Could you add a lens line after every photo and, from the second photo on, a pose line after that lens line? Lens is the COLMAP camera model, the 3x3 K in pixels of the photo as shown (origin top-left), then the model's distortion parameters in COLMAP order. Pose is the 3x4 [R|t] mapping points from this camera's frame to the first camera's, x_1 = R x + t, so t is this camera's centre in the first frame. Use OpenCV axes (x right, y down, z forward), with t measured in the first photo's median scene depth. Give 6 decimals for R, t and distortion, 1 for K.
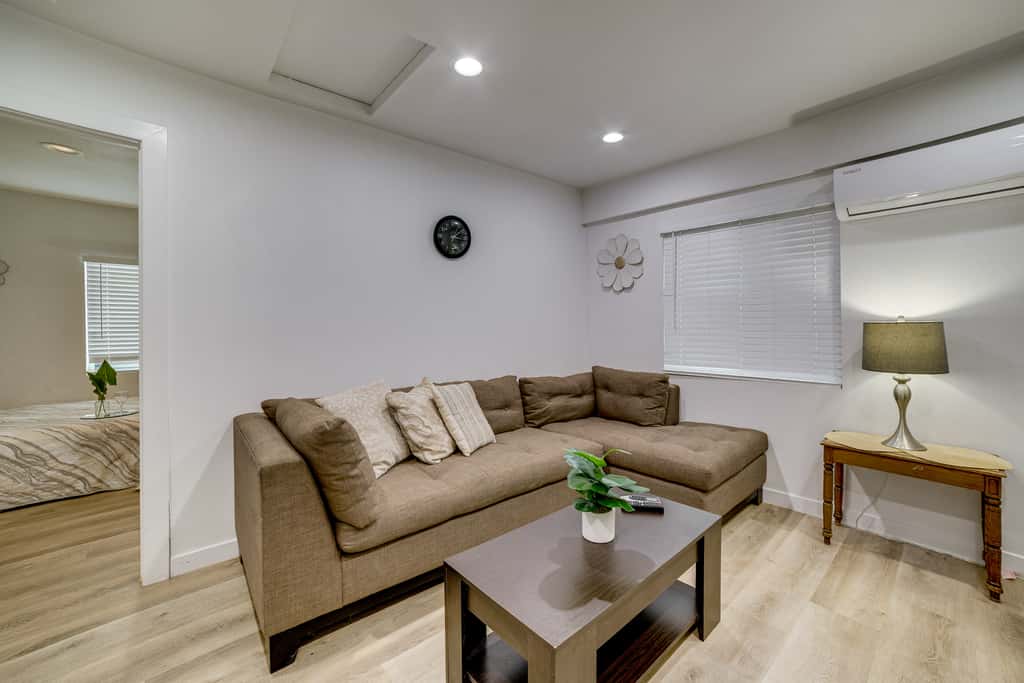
lens RADIAL K [[412.8, 0, 526.7], [0, 412.8, 329.8], [0, 0, 1]] dist [-0.026096, 0.009442]
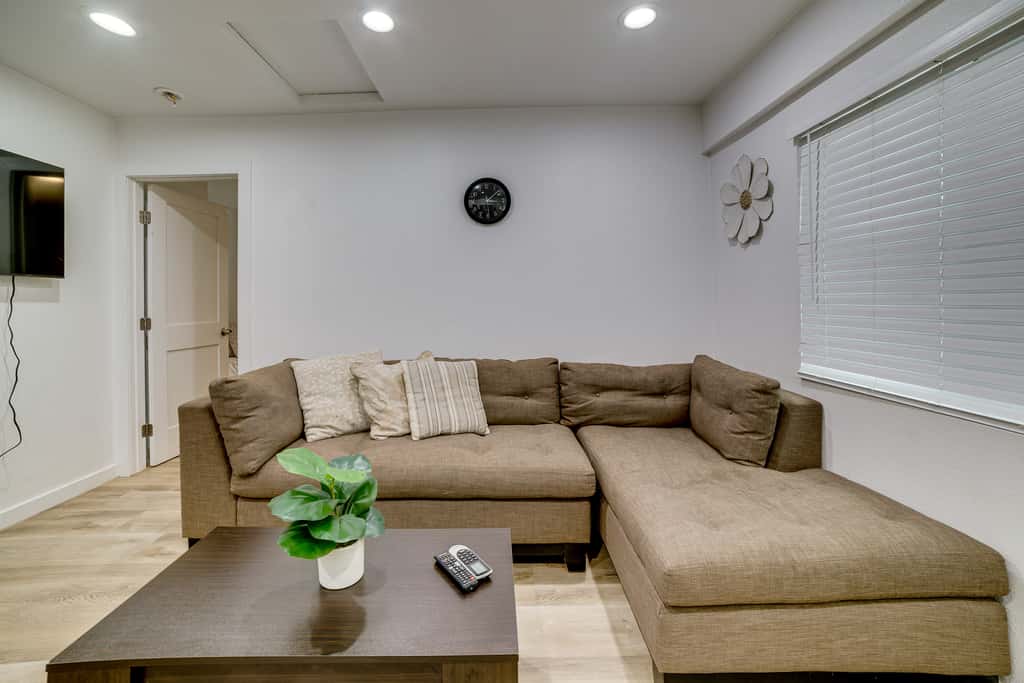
lens RADIAL K [[422.7, 0, 523.3], [0, 422.7, 305.0], [0, 0, 1]] dist [-0.046330, 0.013074]
pose [[0.748134, 0.005970, -0.663521, 0.490813], [-0.000360, 0.999963, 0.008591, -0.002424], [0.663547, -0.006188, 0.748109, 0.342418]]
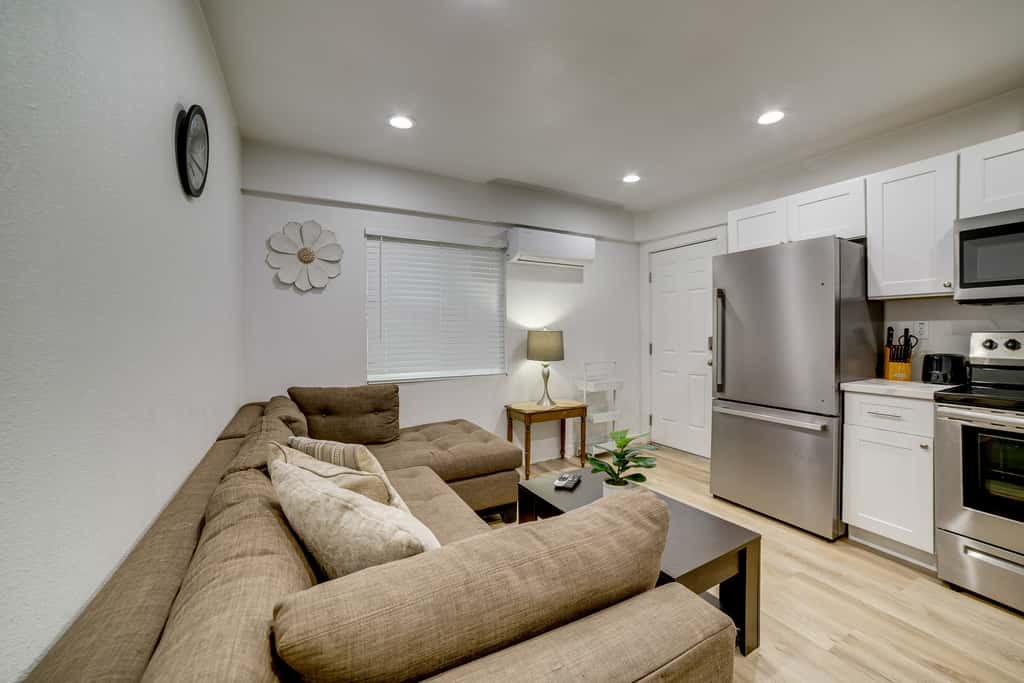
lens RADIAL K [[412.8, 0, 506.1], [0, 412.8, 334.5], [0, 0, 1]] dist [-0.026096, 0.009442]
pose [[0.252191, -0.006637, 0.967655, -0.552472], [0.011273, 0.999929, 0.003920, -0.008588], [-0.967612, 0.009920, 0.252248, 0.520386]]
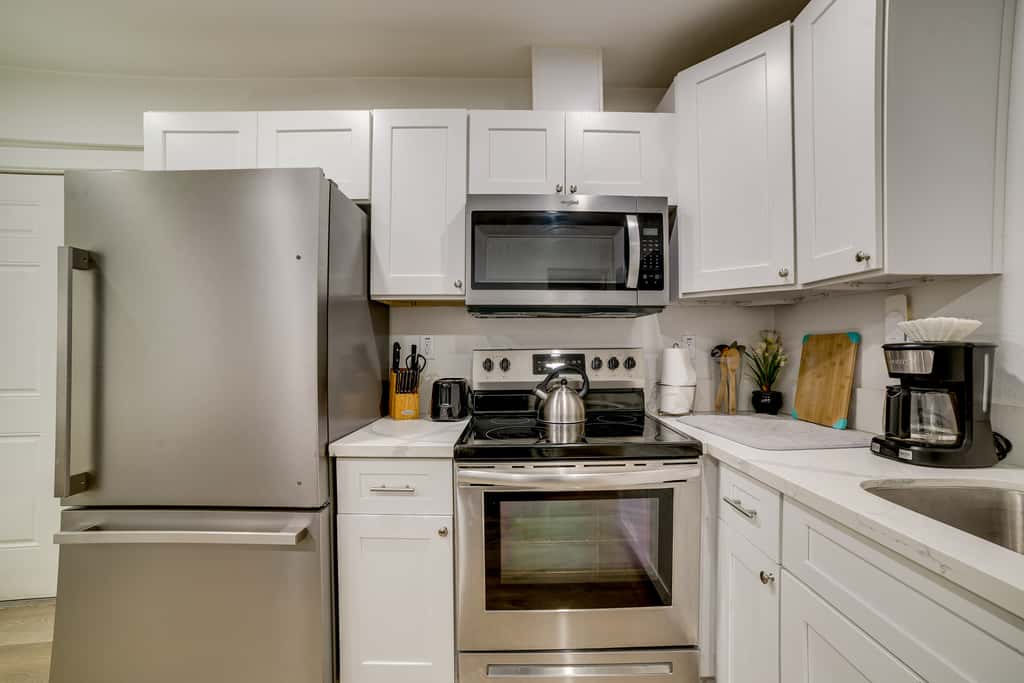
lens RADIAL K [[412.8, 0, 525.3], [0, 412.8, 344.1], [0, 0, 1]] dist [-0.026096, 0.009442]
pose [[-0.757252, 0.009712, 0.653050, -0.079508], [0.006755, 0.999952, -0.007038, -0.004223], [-0.653087, -0.000918, -0.757282, 0.292873]]
